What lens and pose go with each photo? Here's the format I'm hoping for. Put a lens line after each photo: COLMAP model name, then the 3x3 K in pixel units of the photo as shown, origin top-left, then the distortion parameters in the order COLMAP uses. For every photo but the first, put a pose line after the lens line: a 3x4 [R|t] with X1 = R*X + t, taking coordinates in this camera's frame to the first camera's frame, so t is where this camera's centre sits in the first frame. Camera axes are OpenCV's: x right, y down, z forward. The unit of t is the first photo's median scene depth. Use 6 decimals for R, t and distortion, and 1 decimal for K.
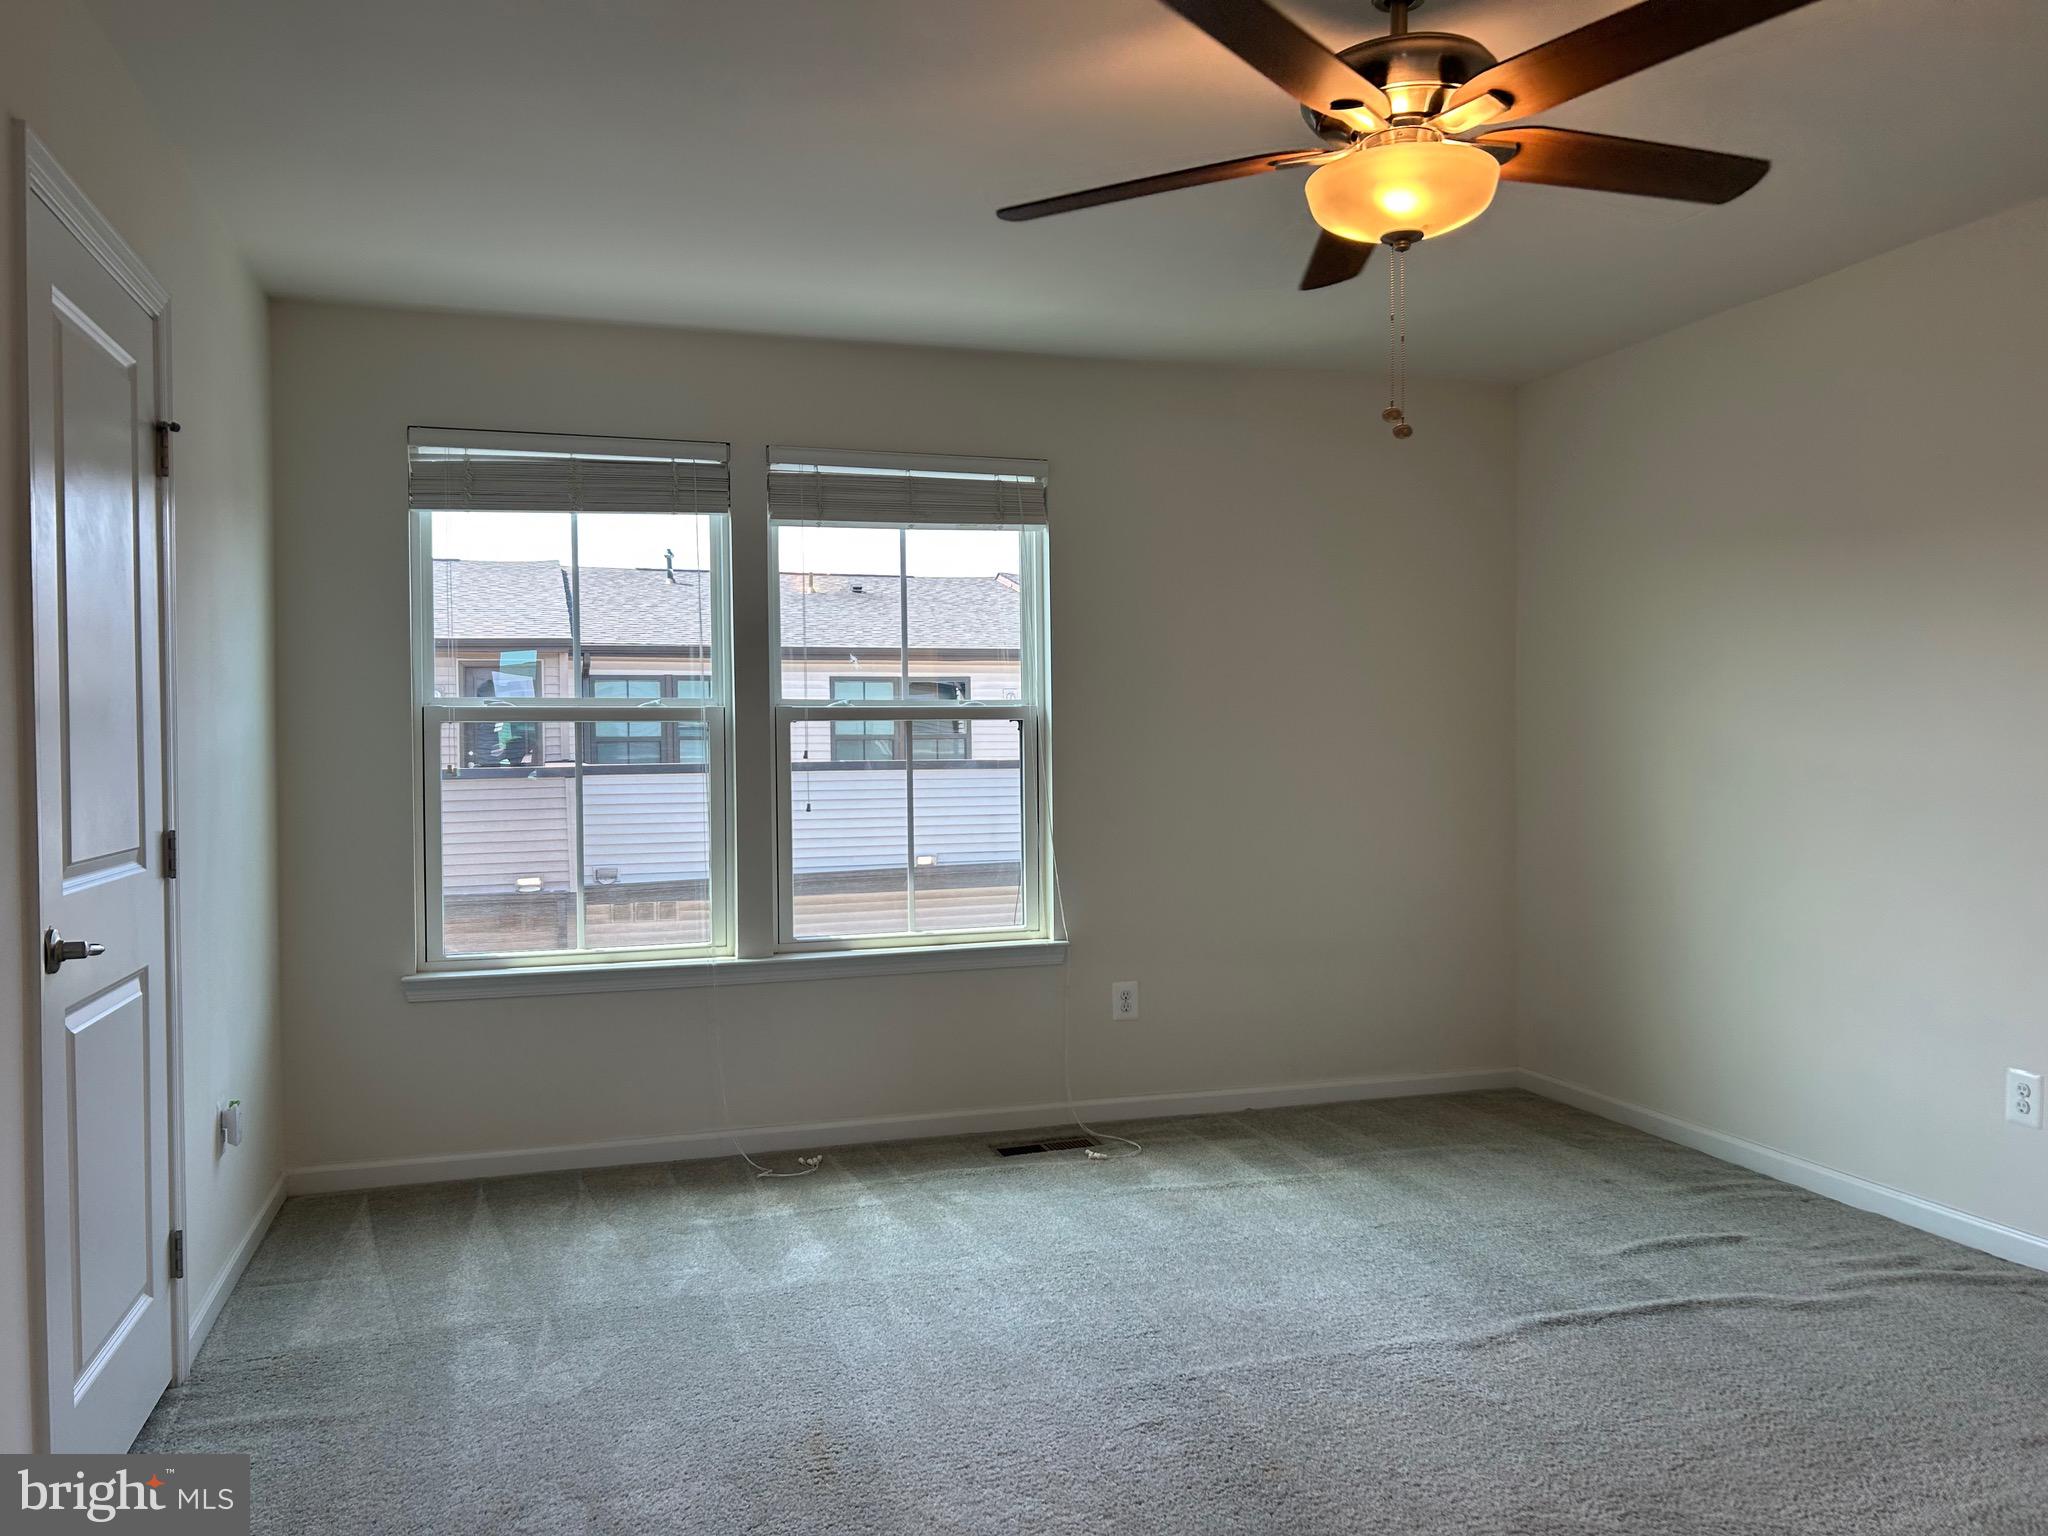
lens RADIAL K [[1517.7, 0, 1024.0], [0, 1517.7, 768.0], [0, 0, 1]] dist [0.002121, -0.001194]
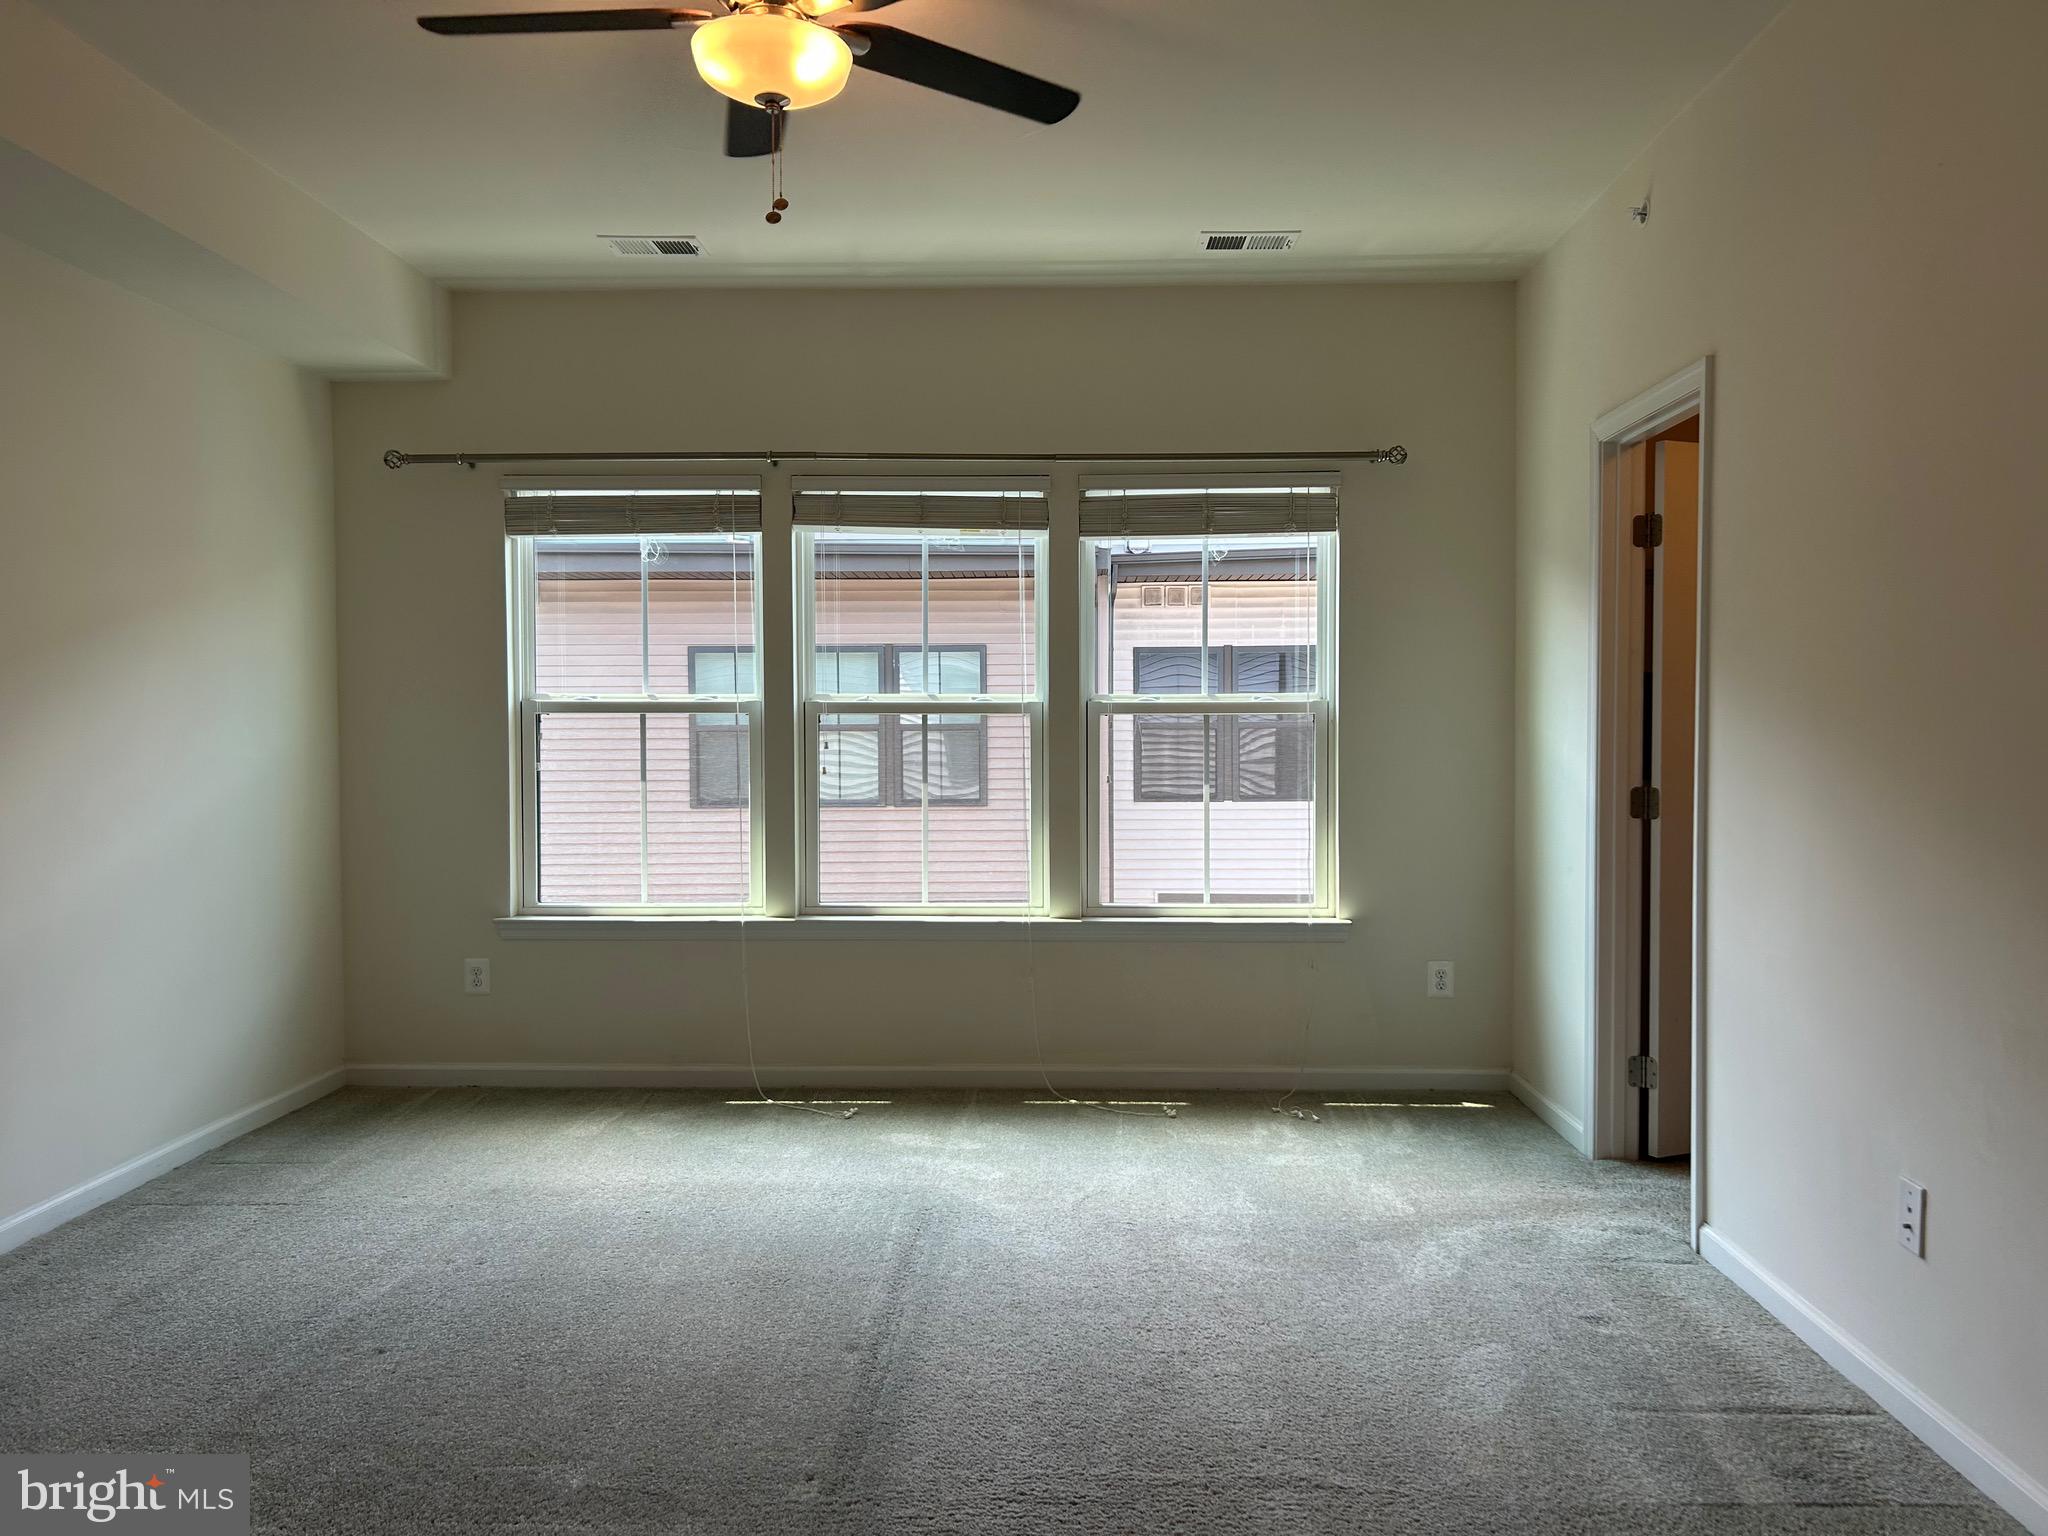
lens RADIAL K [[1317.0, 0, 1024.0], [0, 1317.0, 768.0], [0, 0, 1]] dist [0.050284, -0.000048]
pose [[0.940173, 0.016846, -0.340279, 0.302611], [-0.013359, 0.999832, 0.012589, -0.004318], [0.340434, -0.007290, 0.940240, 0.101365]]
